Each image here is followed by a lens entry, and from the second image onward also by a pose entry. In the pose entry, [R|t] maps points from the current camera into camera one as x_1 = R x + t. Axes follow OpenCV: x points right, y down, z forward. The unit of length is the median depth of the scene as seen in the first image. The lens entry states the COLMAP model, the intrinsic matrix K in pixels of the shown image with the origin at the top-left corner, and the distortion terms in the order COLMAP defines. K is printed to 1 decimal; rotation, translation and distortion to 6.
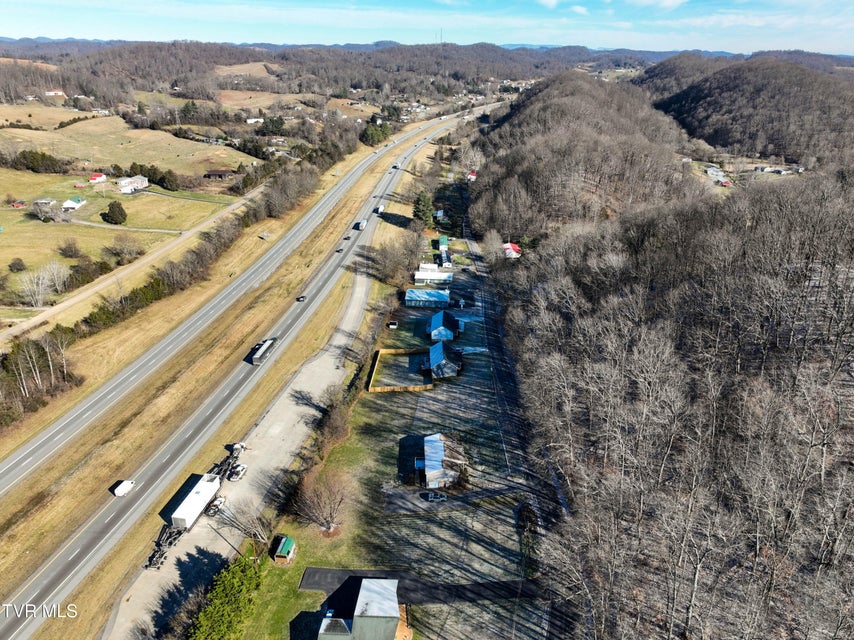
lens RADIAL K [[600.4, 0, 429.3], [0, 600.4, 316.6], [0, 0, 1]] dist [-0.000919, 0.017498]
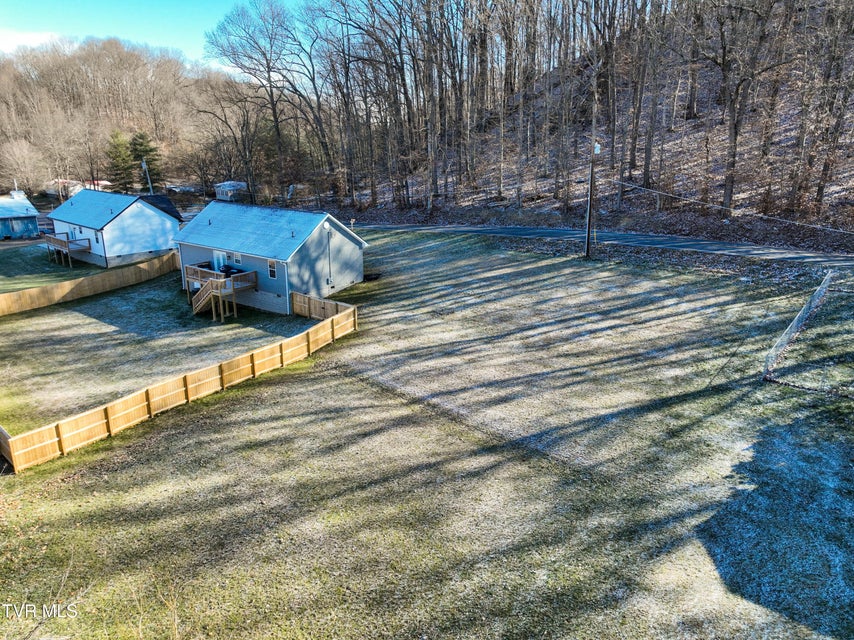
lens RADIAL K [[600.4, 0, 429.3], [0, 600.4, 316.6], [0, 0, 1]] dist [-0.000919, 0.017498]
pose [[0.619785, -0.227598, 0.751043, -0.119612], [0.309049, 0.950474, 0.032997, 0.102144], [-0.721356, 0.211658, 0.659429, 0.737565]]
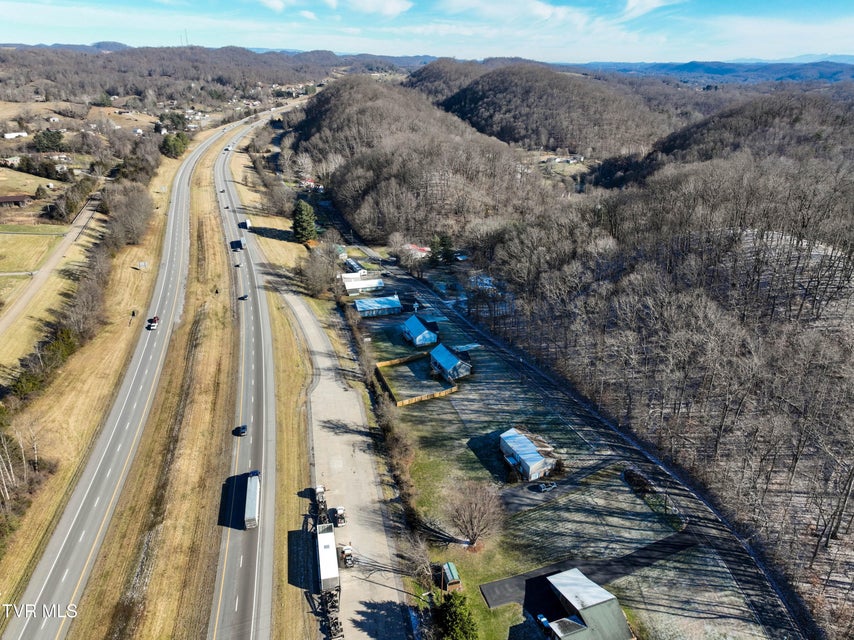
lens RADIAL K [[600.4, 0, 429.3], [0, 600.4, 316.6], [0, 0, 1]] dist [-0.000919, 0.017498]
pose [[0.922141, -0.148582, 0.357183, -0.333923], [0.150672, 0.988336, 0.022139, -0.028230], [-0.356306, 0.033402, 0.933772, 0.063207]]
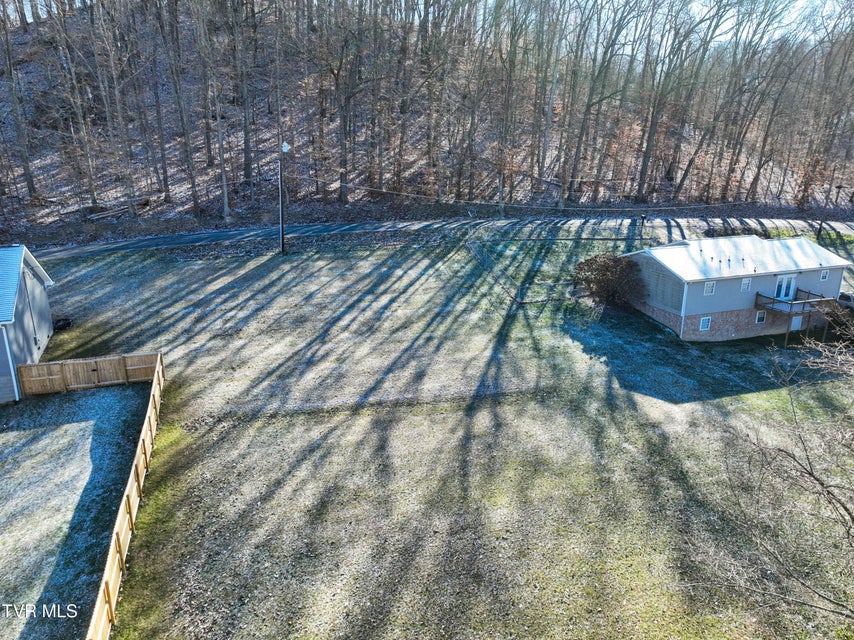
lens RADIAL K [[600.4, 0, 429.3], [0, 600.4, 316.6], [0, 0, 1]] dist [-0.000919, 0.017498]
pose [[-0.314130, -0.276221, 0.908309, -0.145528], [0.371922, 0.844463, 0.385430, 0.058415], [-0.873497, 0.458895, -0.162538, 0.839731]]
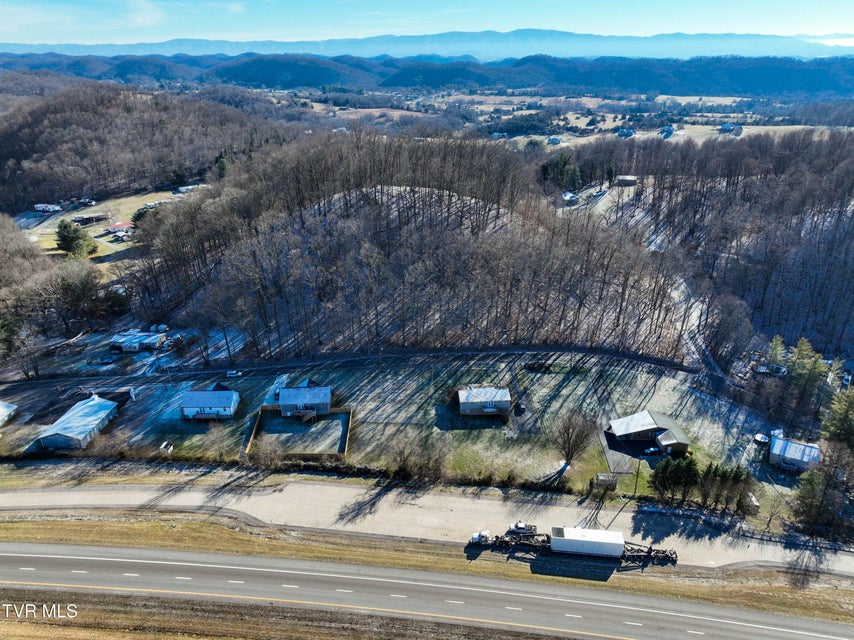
lens RADIAL K [[600.4, 0, 429.3], [0, 600.4, 316.6], [0, 0, 1]] dist [-0.000919, 0.017498]
pose [[-0.049009, -0.405562, 0.912753, -0.695471], [0.406675, 0.826567, 0.389104, -0.278067], [-0.912257, 0.390263, 0.124422, 0.631191]]
